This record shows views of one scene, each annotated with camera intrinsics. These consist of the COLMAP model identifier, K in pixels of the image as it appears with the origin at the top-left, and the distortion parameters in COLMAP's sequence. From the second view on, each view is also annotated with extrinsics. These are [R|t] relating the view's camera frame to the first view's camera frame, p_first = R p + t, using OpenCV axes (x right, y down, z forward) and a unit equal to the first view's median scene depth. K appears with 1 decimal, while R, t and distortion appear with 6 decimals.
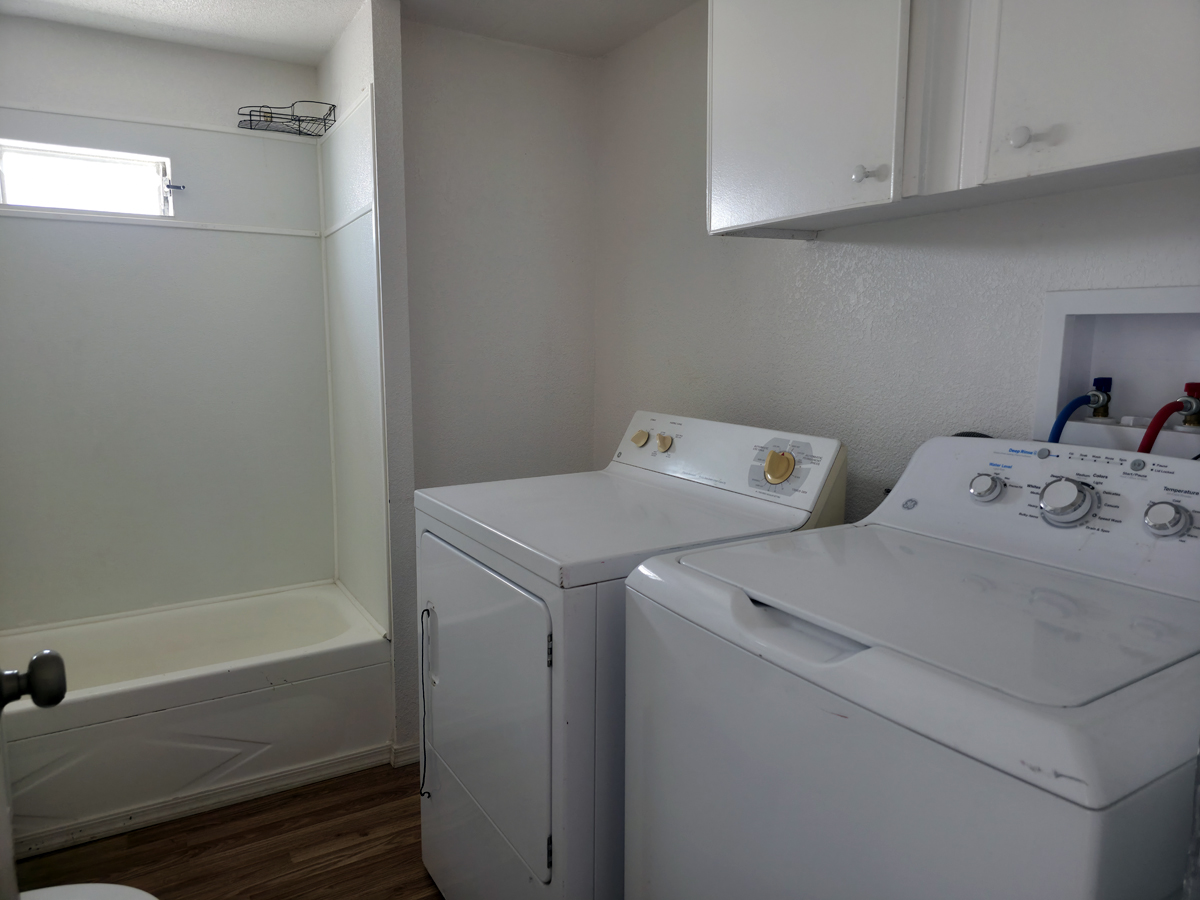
lens RADIAL K [[784.5, 0, 608.2], [0, 784.5, 438.5], [0, 0, 1]] dist [0.052218, -0.047487]
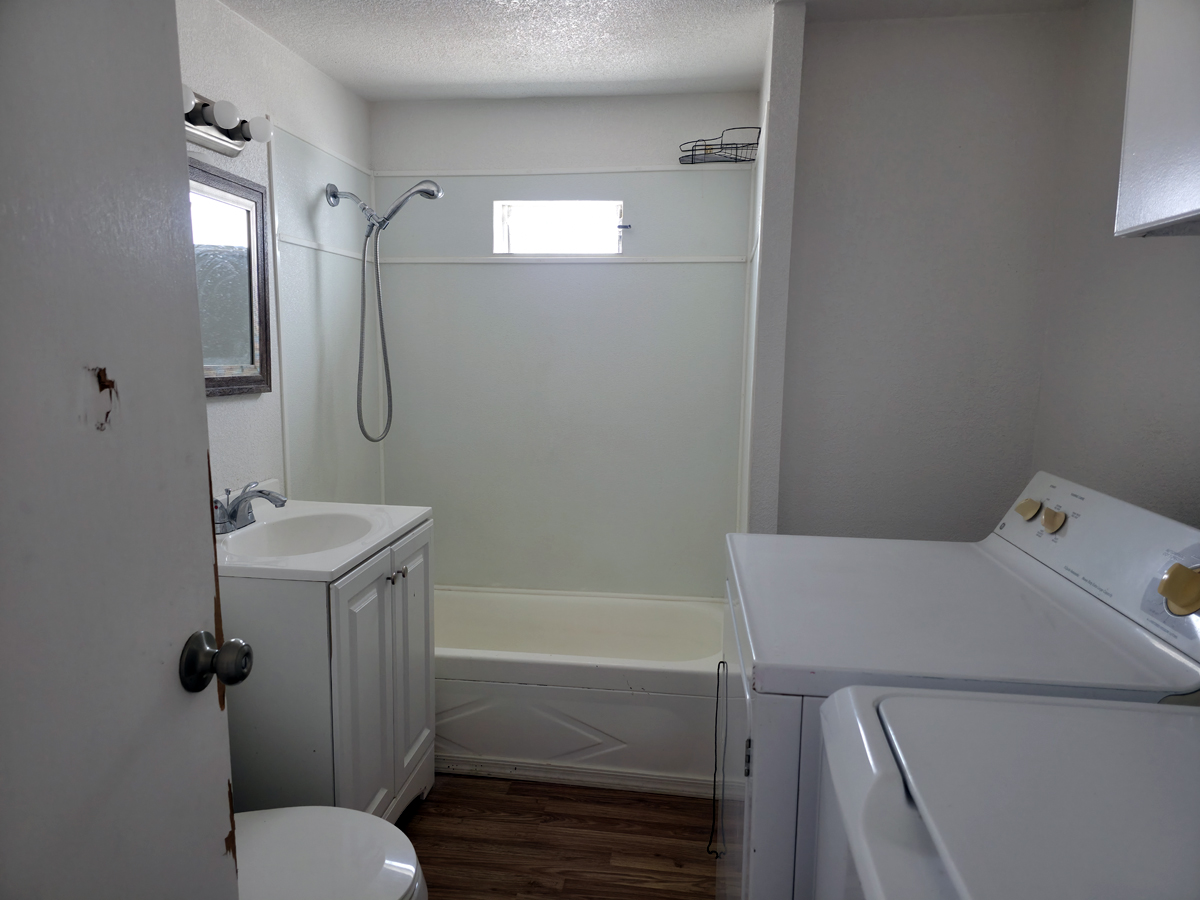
lens RADIAL K [[784.5, 0, 600.2], [0, 784.5, 454.6], [0, 0, 1]] dist [0.052218, -0.047487]
pose [[0.782965, 0.093108, -0.615058, 0.177018], [-0.088236, 0.995361, 0.038355, -0.044123], [0.615776, 0.024240, 0.787548, 0.138595]]
